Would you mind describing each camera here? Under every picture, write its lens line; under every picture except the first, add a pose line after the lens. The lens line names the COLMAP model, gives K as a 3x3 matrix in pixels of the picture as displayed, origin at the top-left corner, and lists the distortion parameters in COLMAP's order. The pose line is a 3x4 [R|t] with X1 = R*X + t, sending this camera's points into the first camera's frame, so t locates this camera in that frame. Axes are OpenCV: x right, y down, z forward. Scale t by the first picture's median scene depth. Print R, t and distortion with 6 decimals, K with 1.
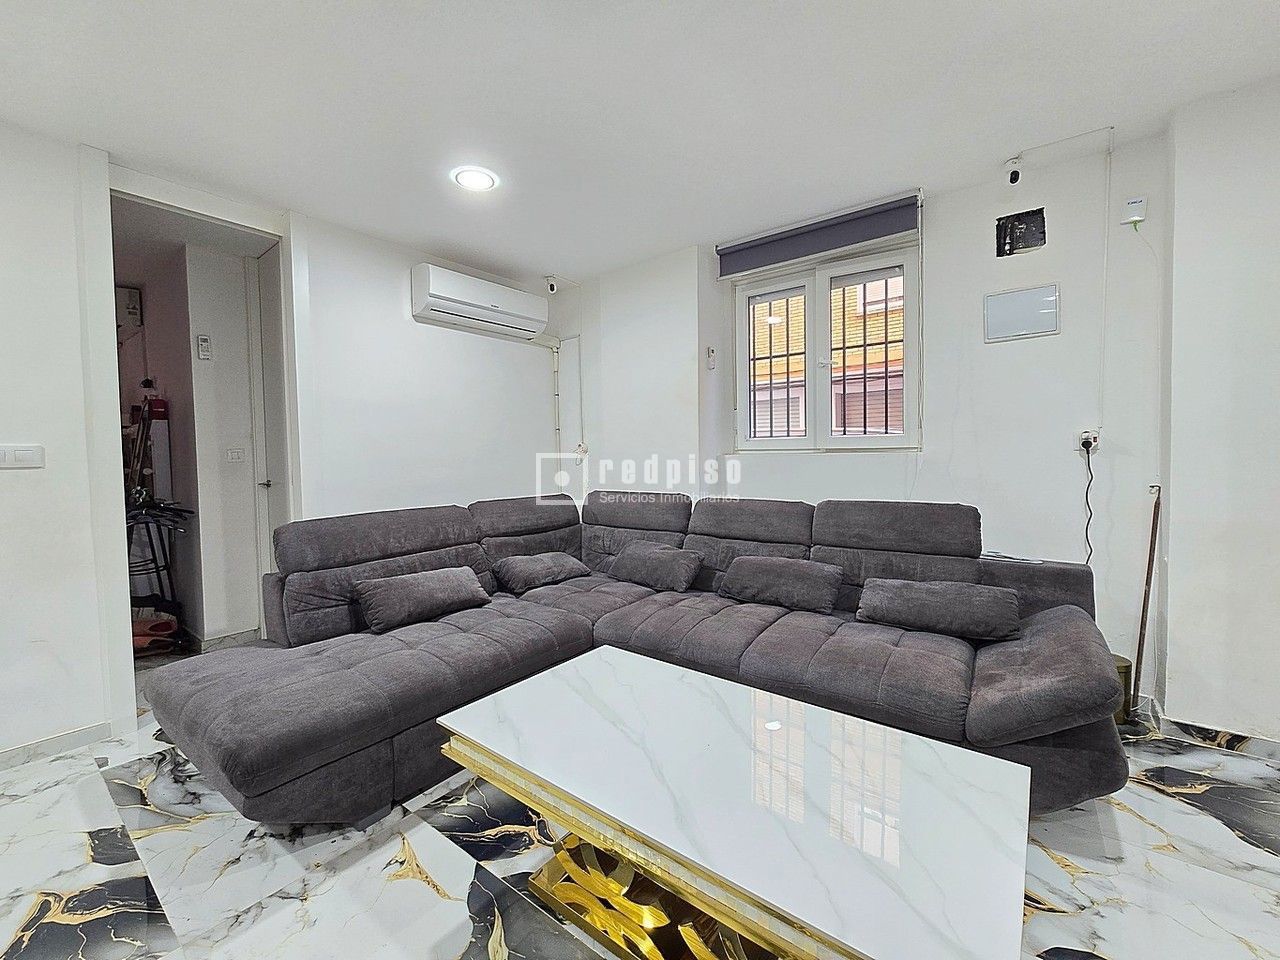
lens RADIAL K [[519.4, 0, 640.9], [0, 519.4, 468.5], [0, 0, 1]] dist [-0.002232, -0.000125]
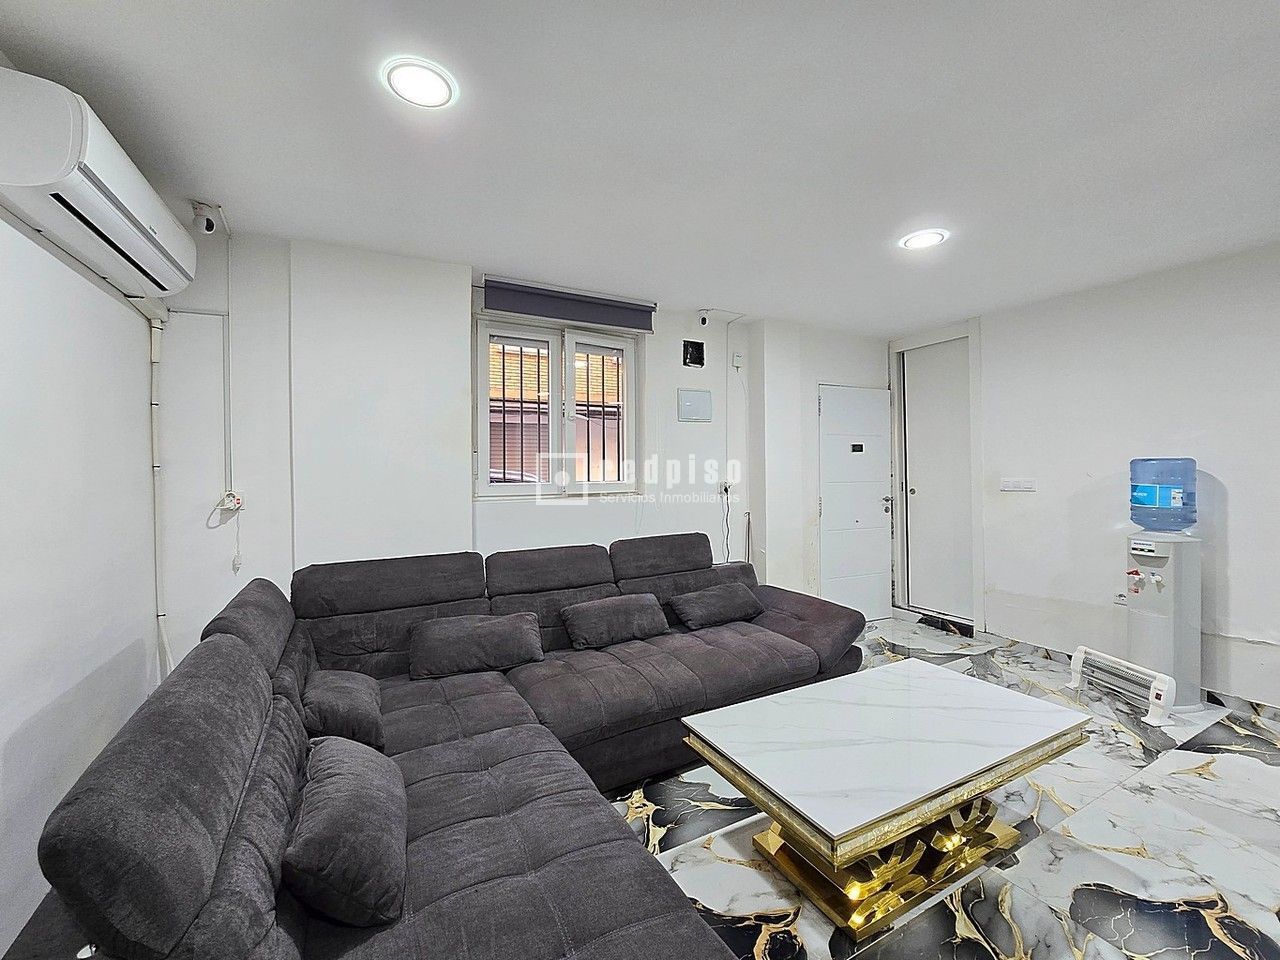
lens RADIAL K [[516.6, 0, 636.1], [0, 516.6, 476.4], [0, 0, 1]] dist [-0.001940, -0.000140]
pose [[0.427023, 0.003374, 0.904235, -0.499148], [0.030208, 0.999382, -0.017995, -0.044907], [-0.903736, 0.034999, 0.426657, 0.343149]]
